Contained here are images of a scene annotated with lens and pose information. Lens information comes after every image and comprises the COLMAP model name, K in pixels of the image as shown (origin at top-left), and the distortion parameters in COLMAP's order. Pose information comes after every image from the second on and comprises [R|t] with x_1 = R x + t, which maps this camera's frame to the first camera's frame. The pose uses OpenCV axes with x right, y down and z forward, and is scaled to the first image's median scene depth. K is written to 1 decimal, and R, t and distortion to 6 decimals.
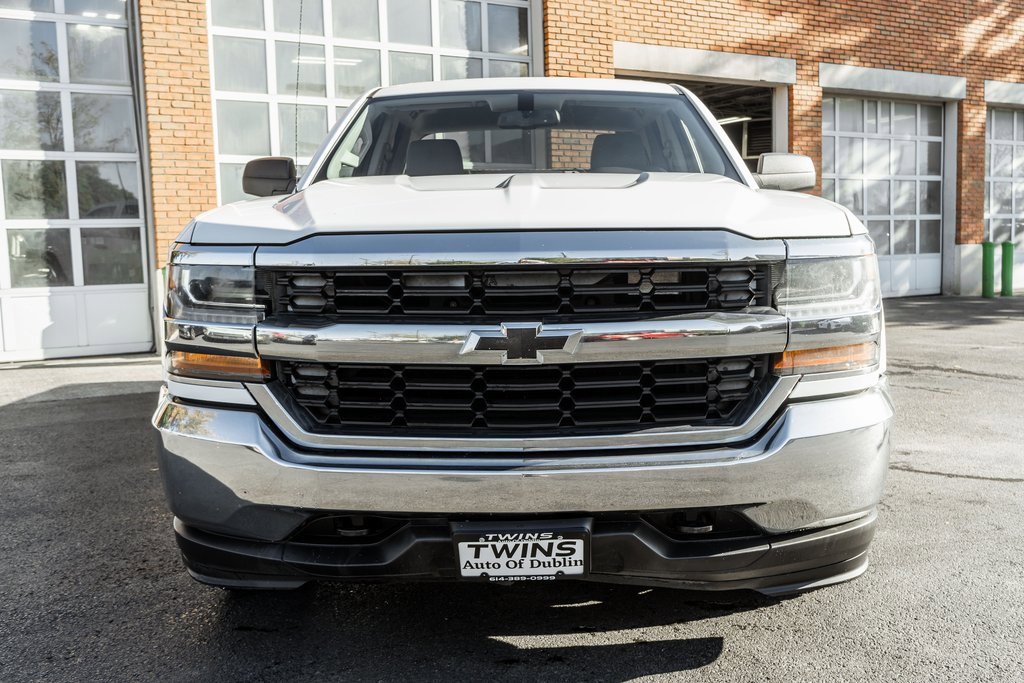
lens RADIAL K [[944.8, 0, 536.3], [0, 944.8, 360.6], [0, 0, 1]] dist [-0.014146, 0.000000]
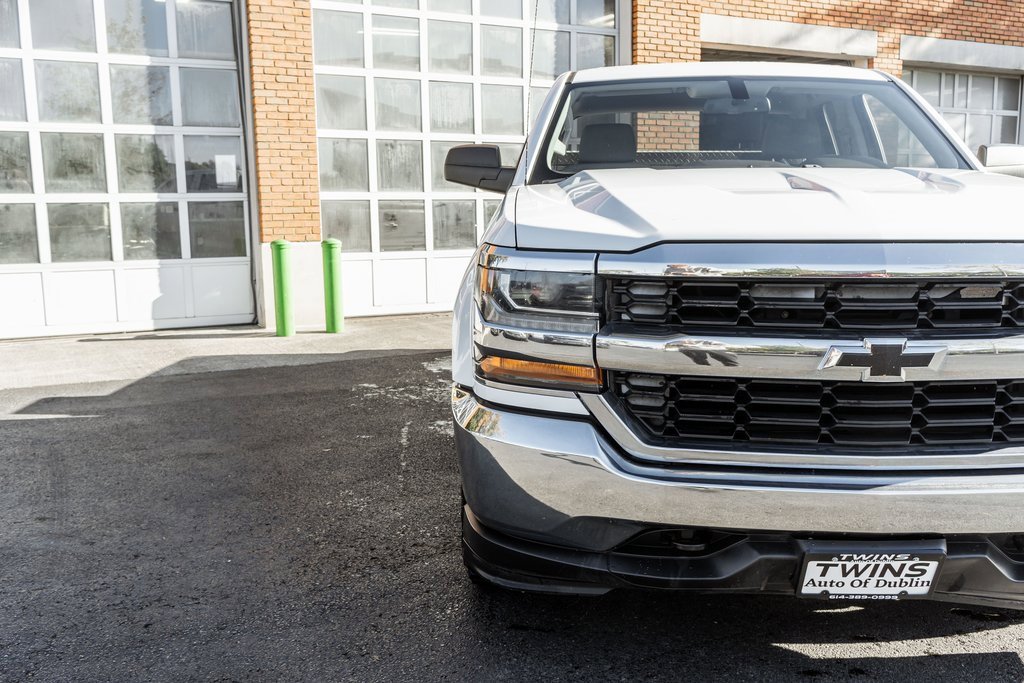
lens RADIAL K [[922.1, 0, 499.9], [0, 922.1, 375.7], [0, 0, 1]] dist [-0.018167, 0.012655]
pose [[0.998621, 0.017744, -0.049410, -0.204312], [-0.015011, 0.998366, 0.055131, -0.027072], [0.050308, -0.054313, 0.997256, 0.023396]]
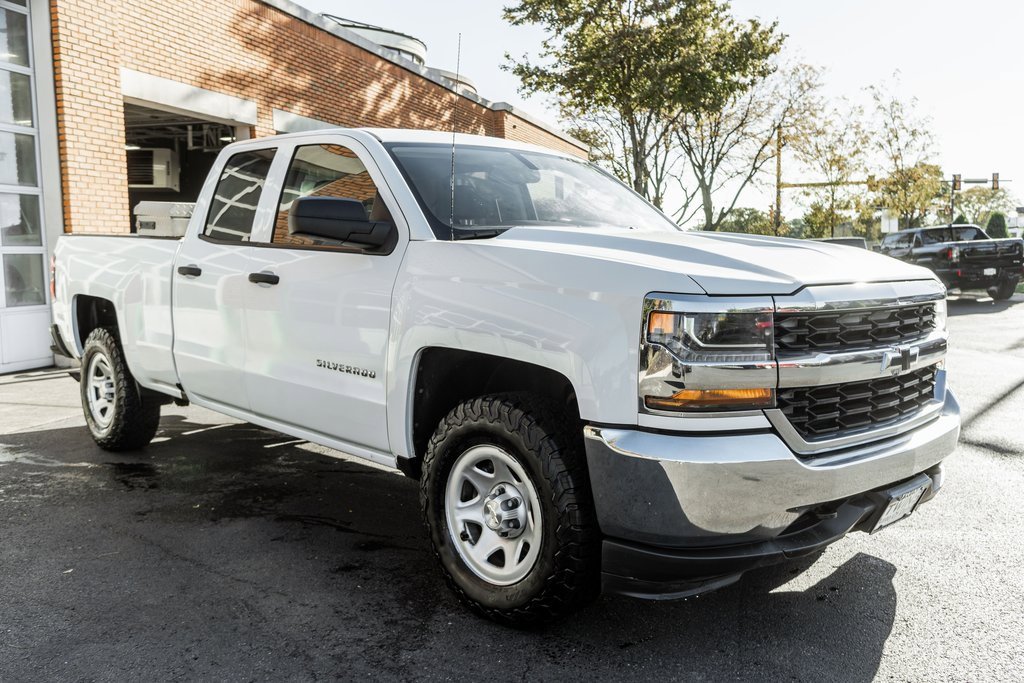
lens RADIAL K [[922.1, 0, 490.9], [0, 922.1, 345.3], [0, 0, 1]] dist [-0.018167, 0.012655]
pose [[0.732182, -0.056658, 0.678749, -0.807900], [0.084035, 0.996435, -0.007473, -0.046419], [-0.675906, 0.062510, 0.734332, 0.218455]]
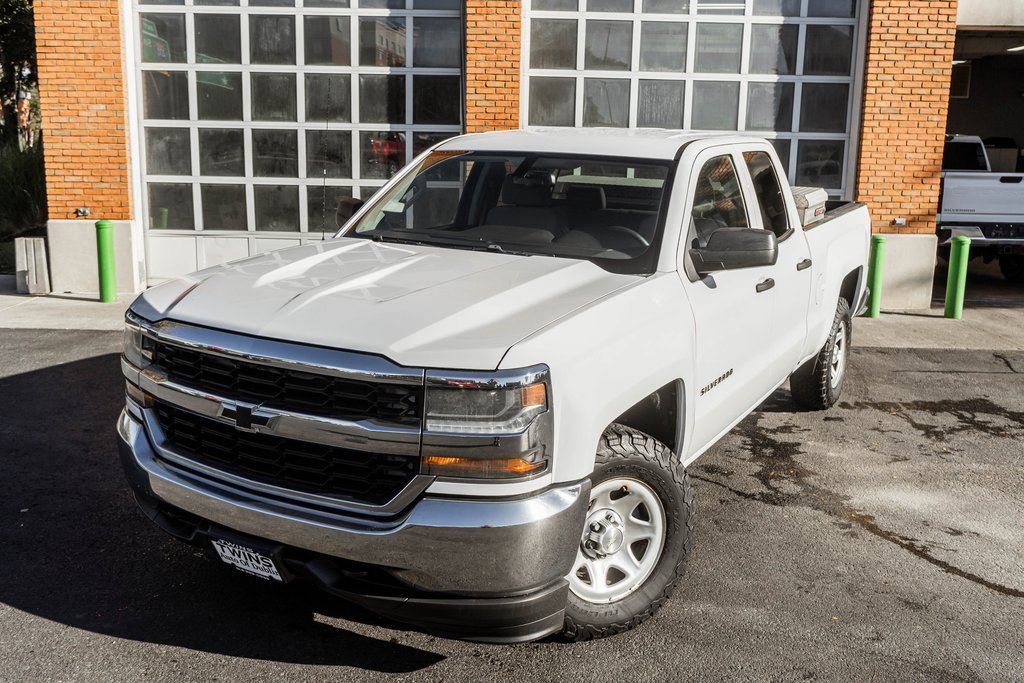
lens RADIAL K [[943.0, 0, 505.3], [0, 943.0, 358.5], [0, 0, 1]] dist [-0.005669, 0.000000]
pose [[0.855026, 0.148016, -0.497013, 0.573831], [-0.100224, 0.987498, 0.121669, -0.179741], [0.508808, -0.054218, 0.859171, -0.012953]]
